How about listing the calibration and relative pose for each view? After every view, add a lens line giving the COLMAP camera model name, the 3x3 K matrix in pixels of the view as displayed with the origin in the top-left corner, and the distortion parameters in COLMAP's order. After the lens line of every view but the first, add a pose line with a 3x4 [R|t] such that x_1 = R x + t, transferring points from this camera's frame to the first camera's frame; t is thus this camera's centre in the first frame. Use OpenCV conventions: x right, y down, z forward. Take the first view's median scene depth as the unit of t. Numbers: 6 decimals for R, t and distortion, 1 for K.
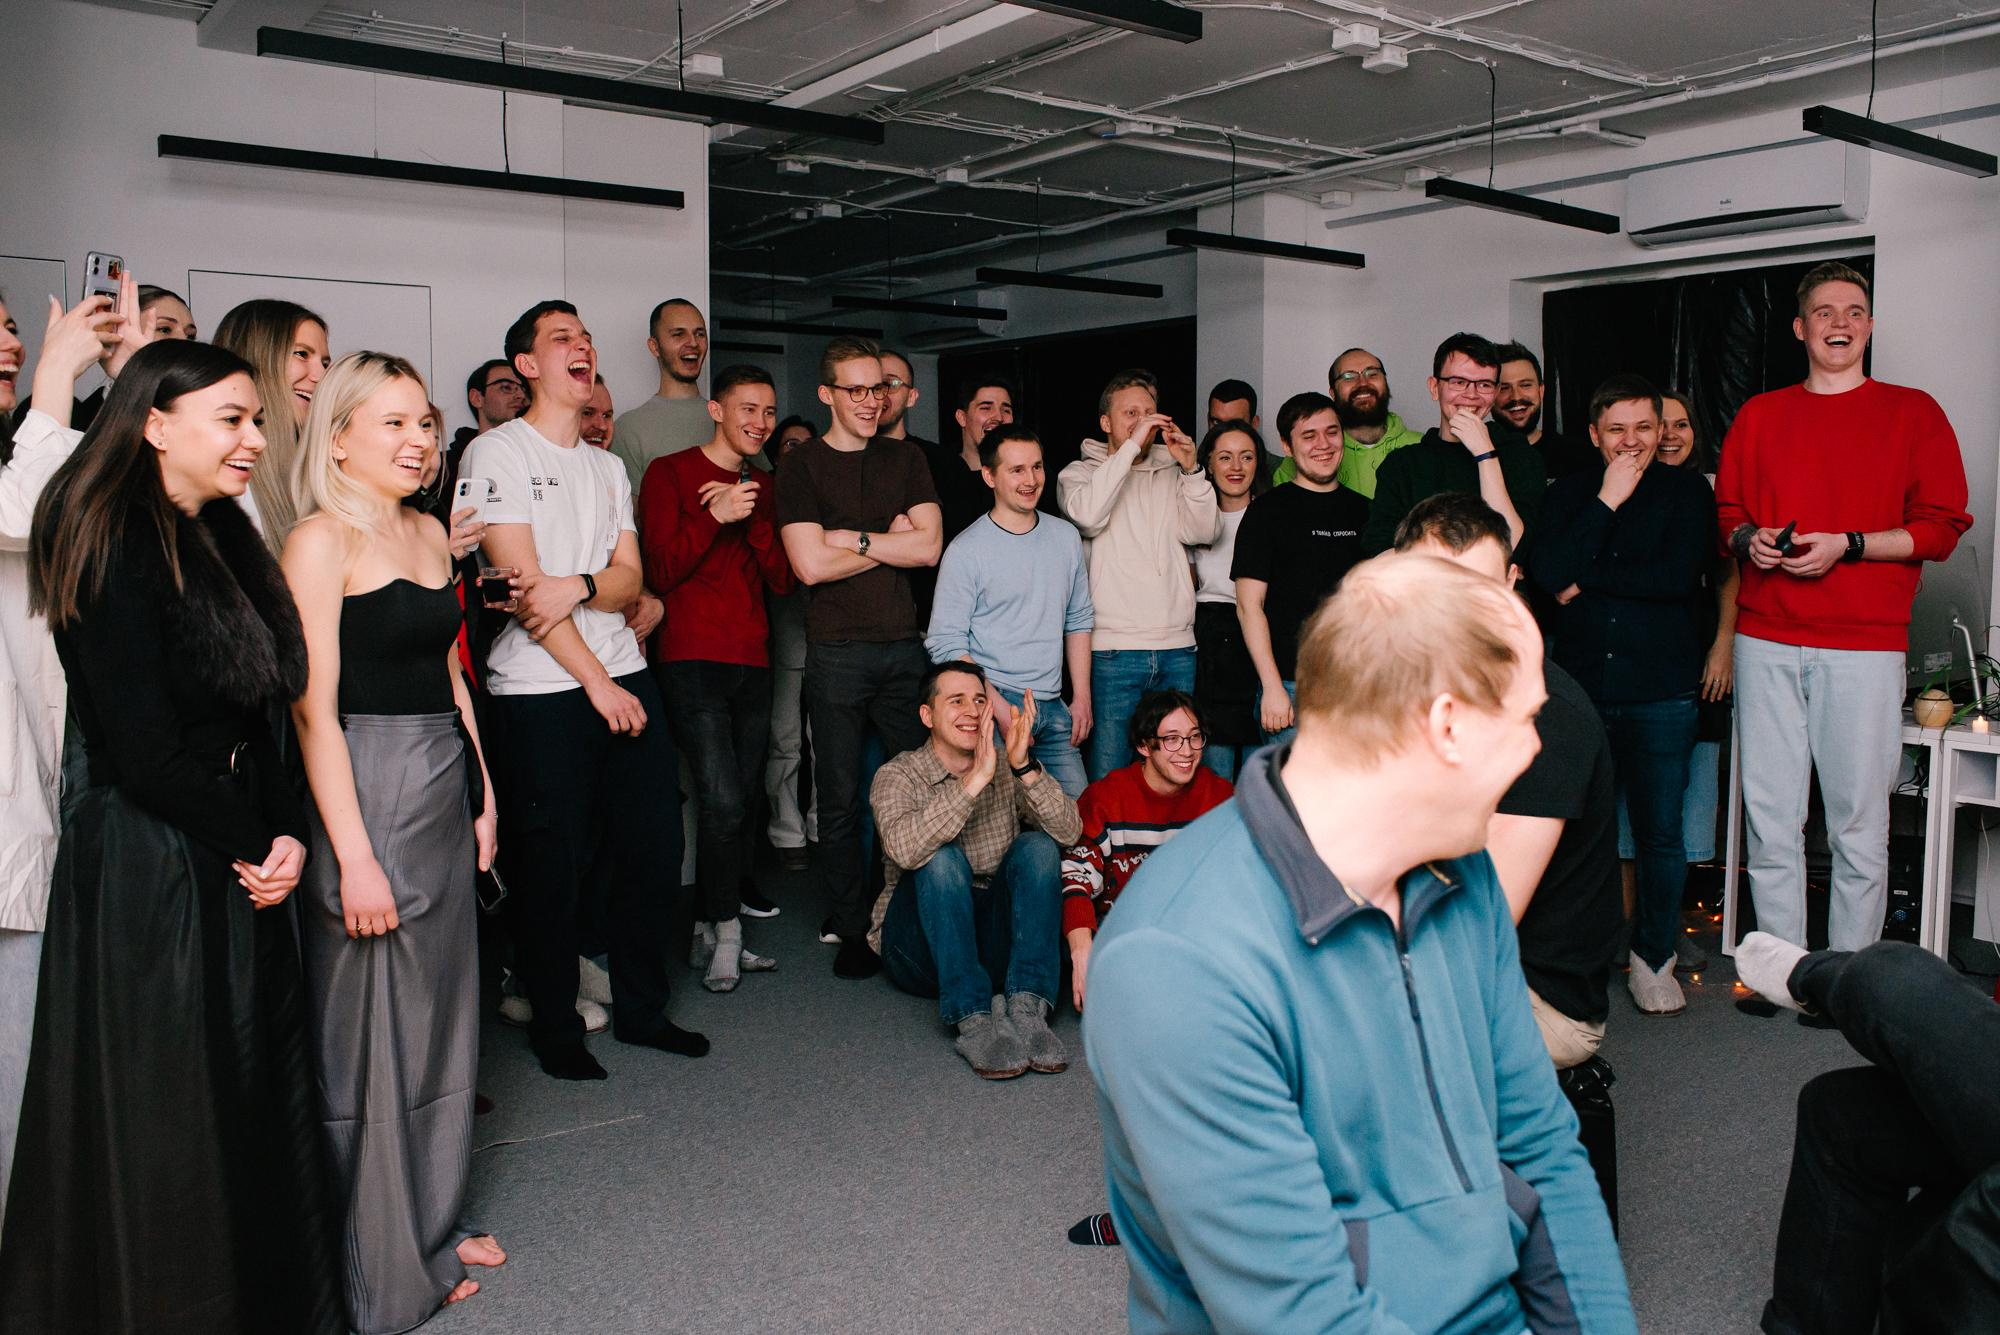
lens RADIAL K [[1631.1, 0, 996.5], [0, 1631.1, 685.6], [0, 0, 1]] dist [-0.164788, 0.163146]
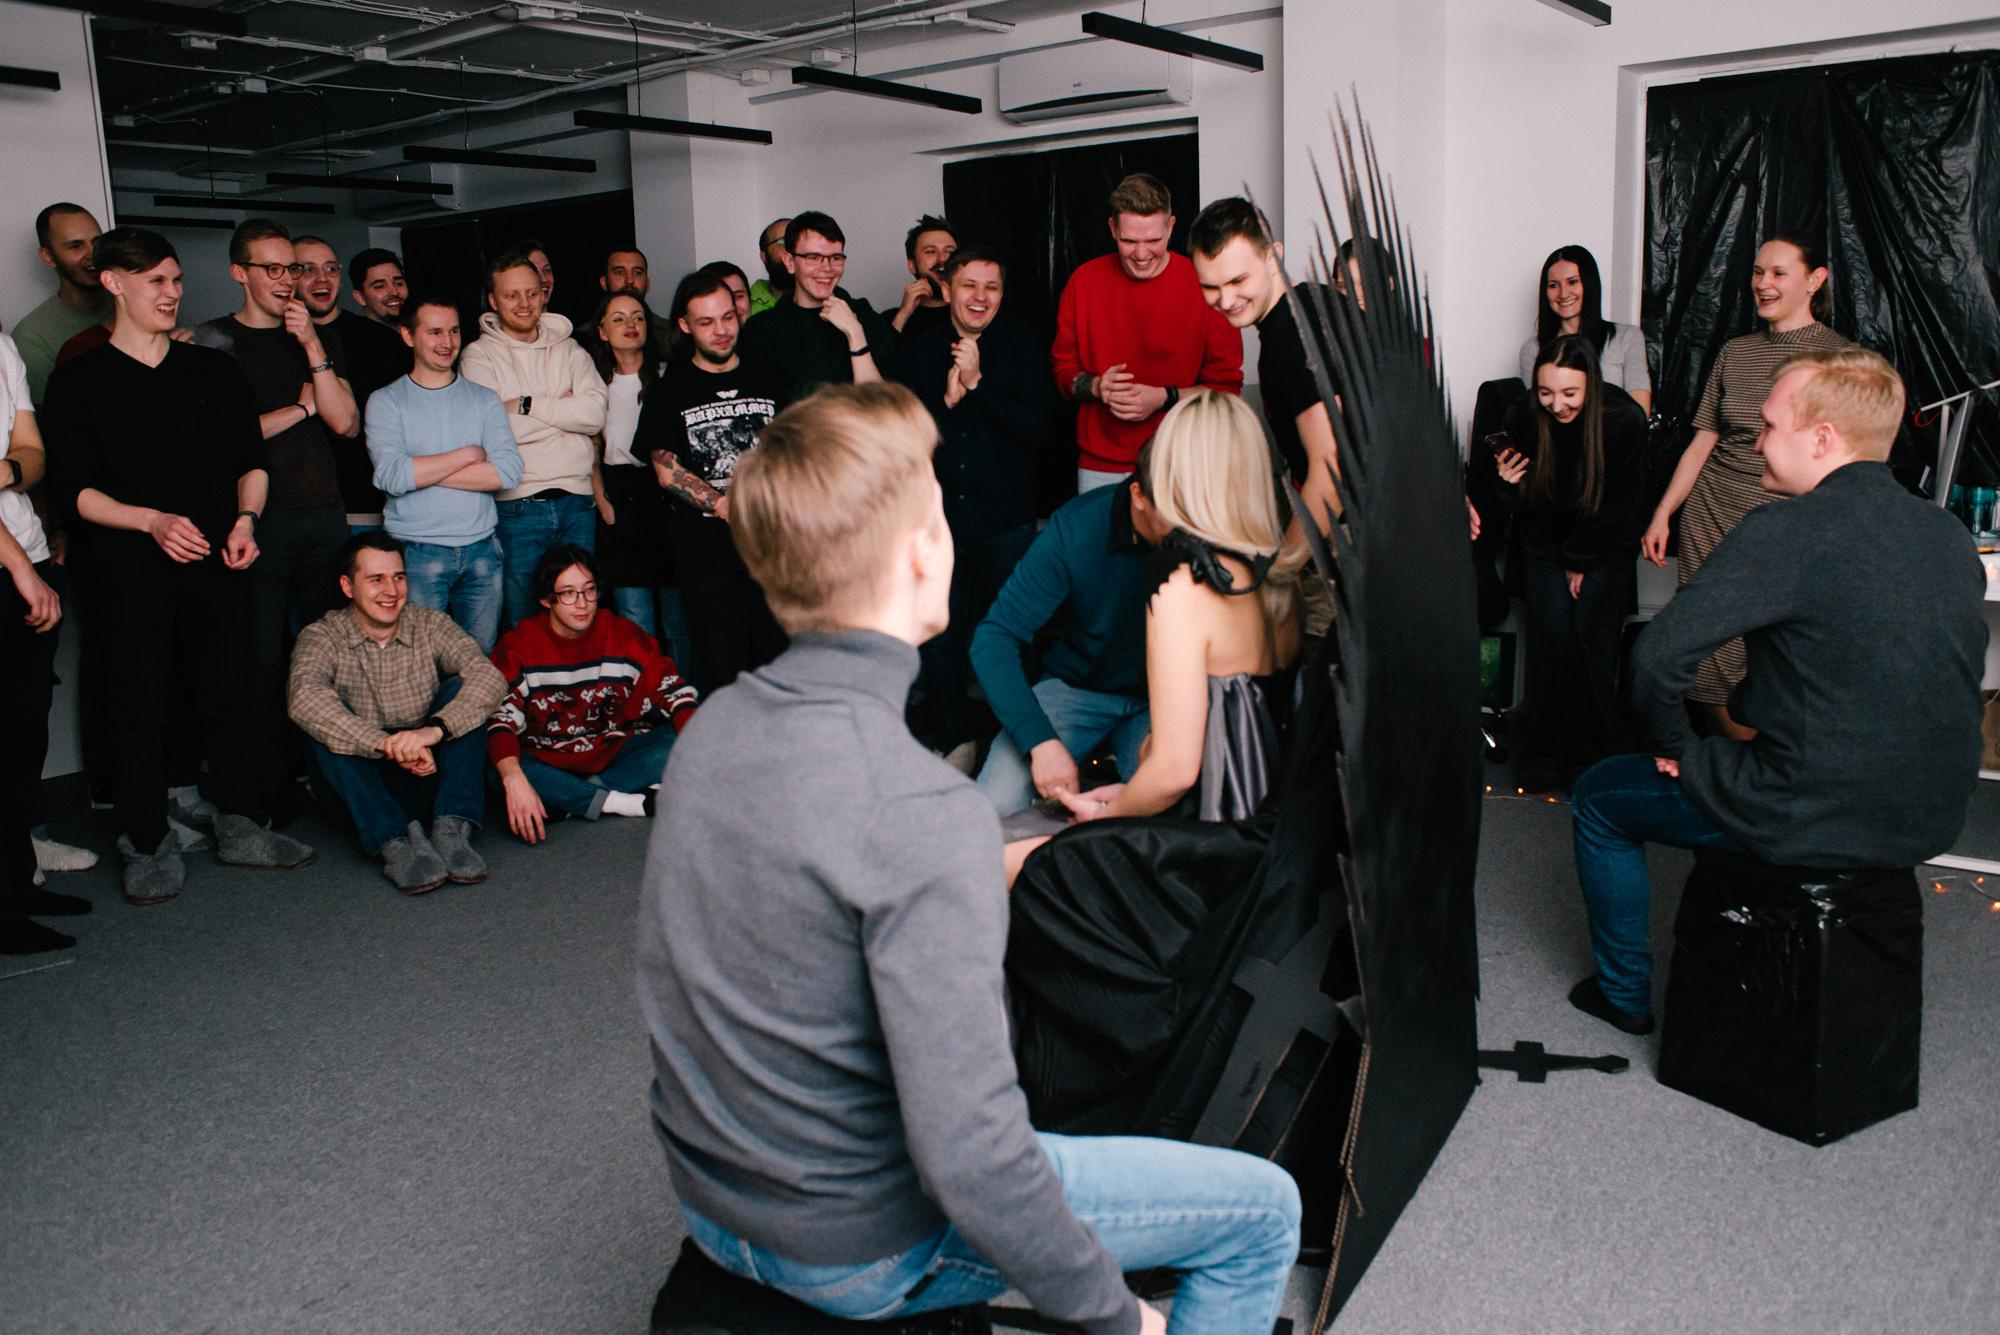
lens RADIAL K [[1582.5, 0, 1000.0], [0, 1582.5, 667.5], [0, 0, 1]] dist [-0.116266, 0.089069]
pose [[0.958203, -0.077672, 0.275345, 0.063577], [0.055618, 0.994652, 0.087030, 0.009667], [-0.280632, -0.068078, 0.957398, -0.087074]]
